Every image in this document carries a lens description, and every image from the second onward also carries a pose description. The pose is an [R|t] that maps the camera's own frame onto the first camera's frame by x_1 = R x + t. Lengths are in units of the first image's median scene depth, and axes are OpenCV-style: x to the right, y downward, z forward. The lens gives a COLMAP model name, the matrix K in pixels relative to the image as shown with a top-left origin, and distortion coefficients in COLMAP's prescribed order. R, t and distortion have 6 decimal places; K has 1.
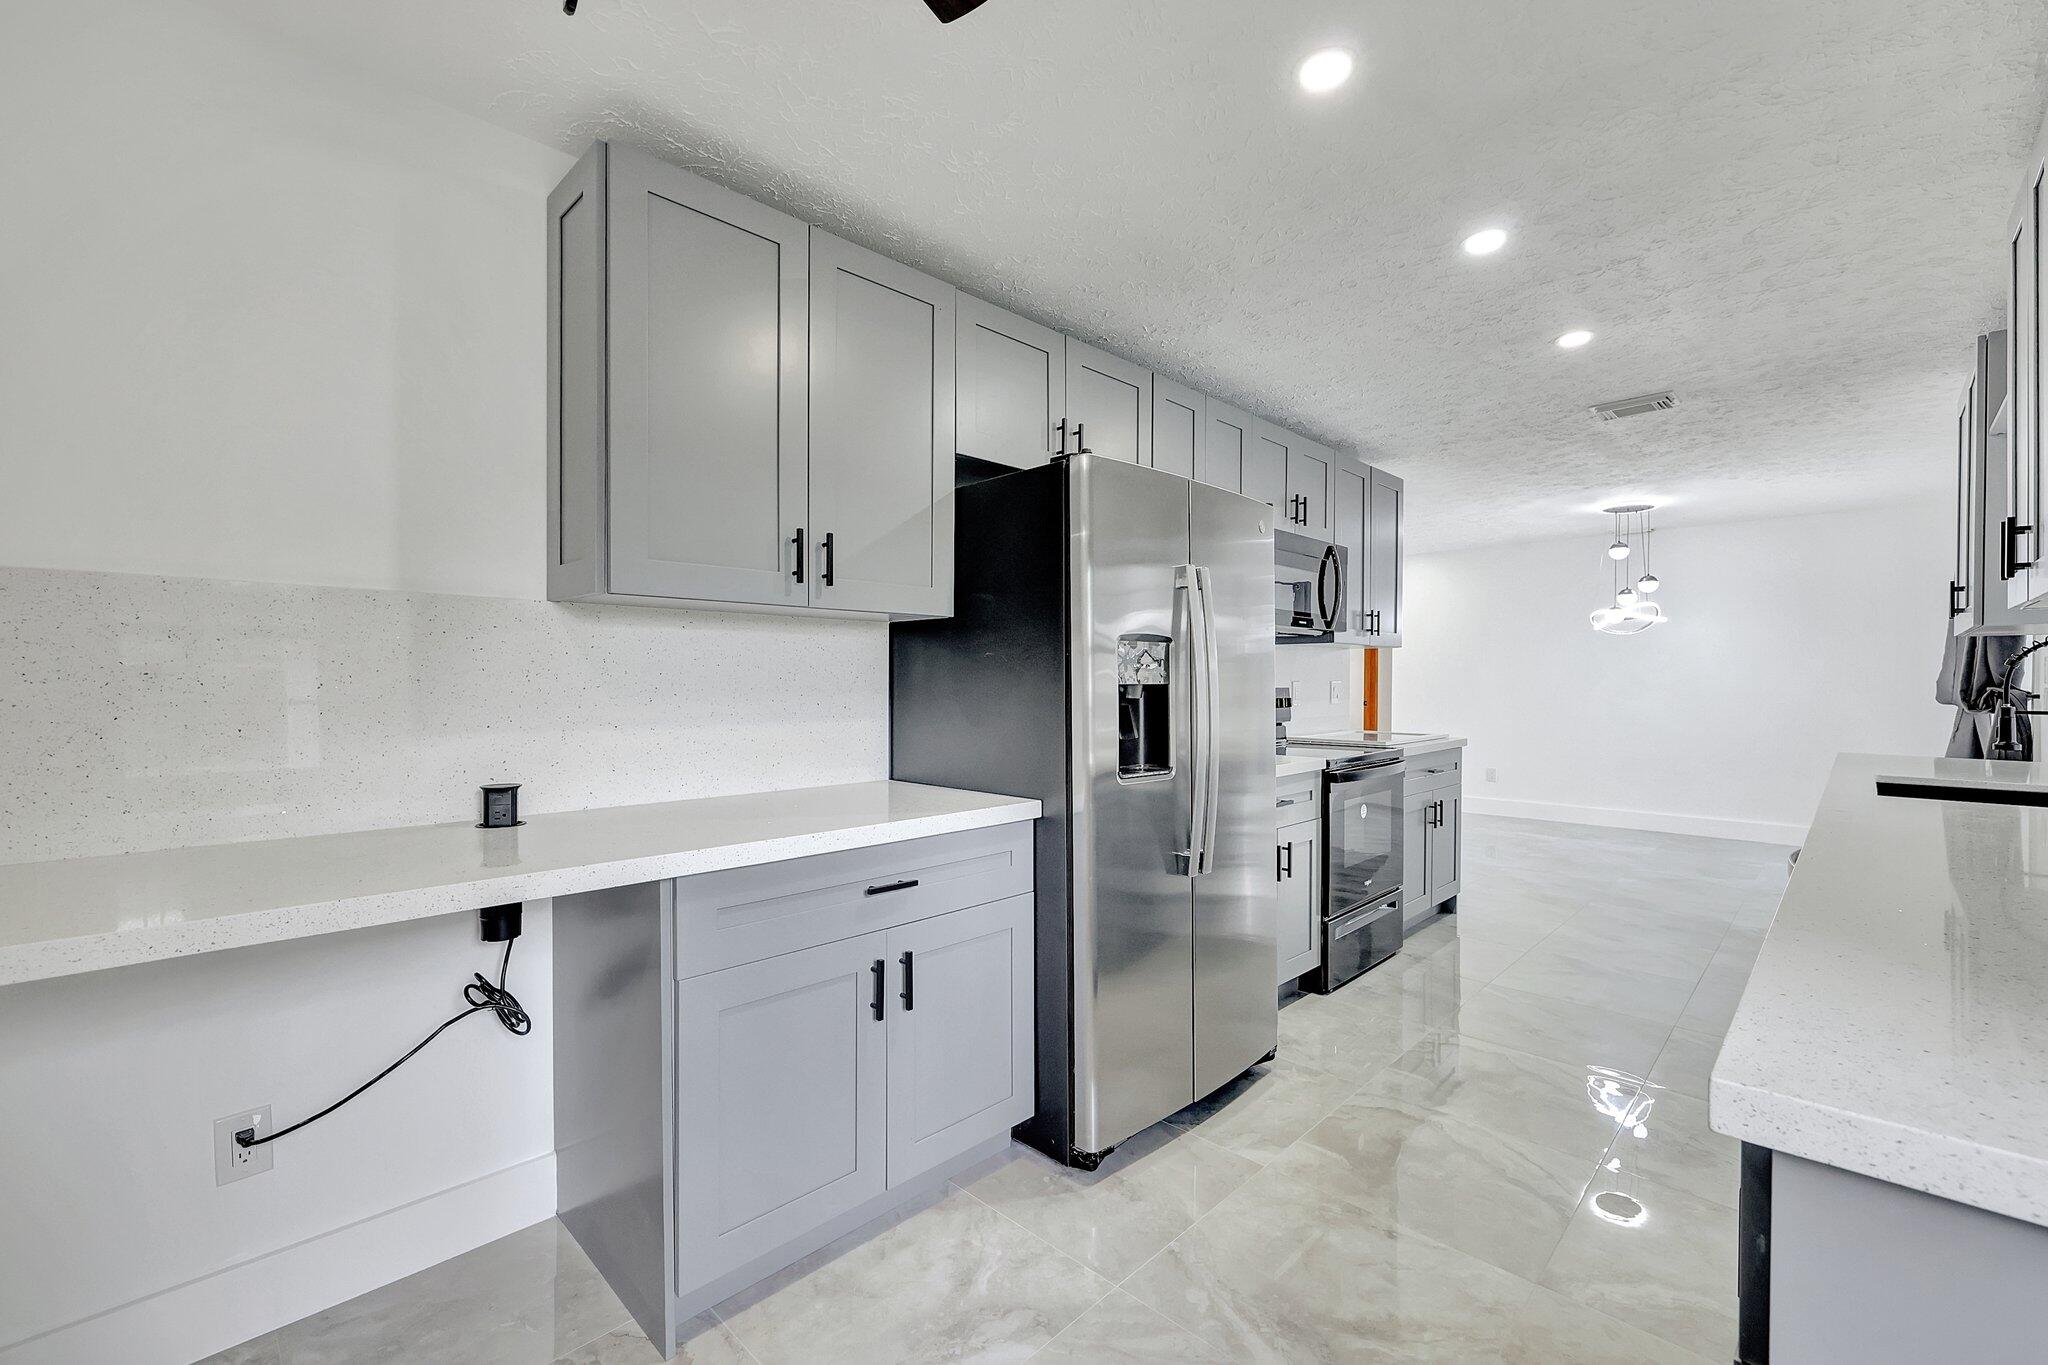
lens RADIAL K [[848.6, 0, 1022.8], [0, 848.6, 691.1], [0, 0, 1]] dist [-0.009072, -0.000460]
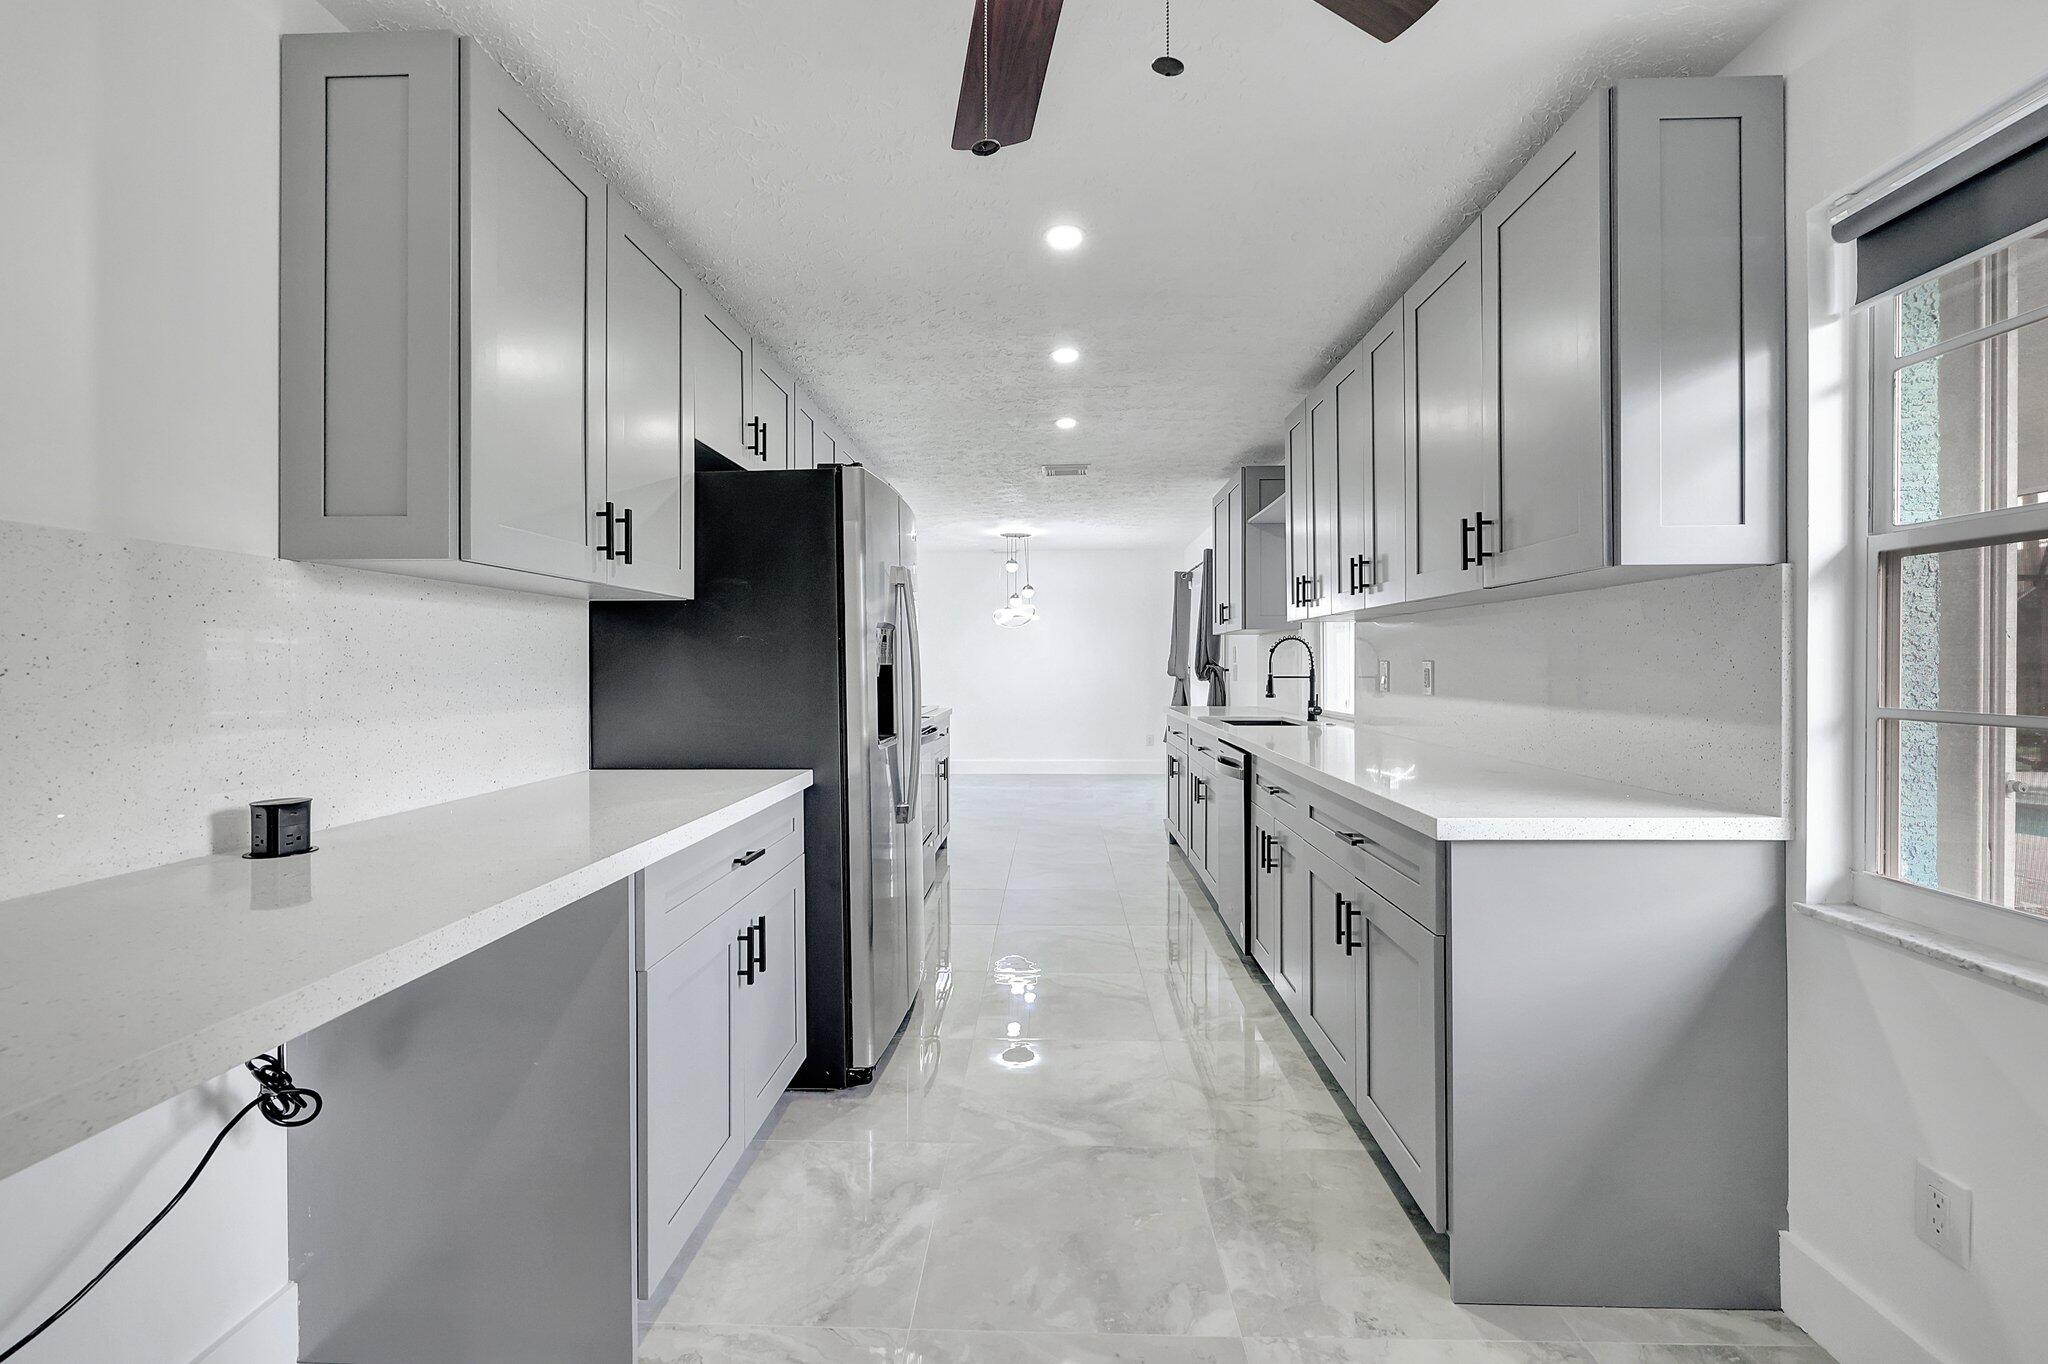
lens RADIAL K [[848.6, 0, 1025.2], [0, 848.6, 667.7], [0, 0, 1]] dist [-0.009072, -0.000460]
pose [[0.736863, -0.007299, 0.676003, -0.529062], [0.013426, 0.999902, -0.003839, 0.002496], [-0.675909, 0.011905, 0.736889, -0.010181]]
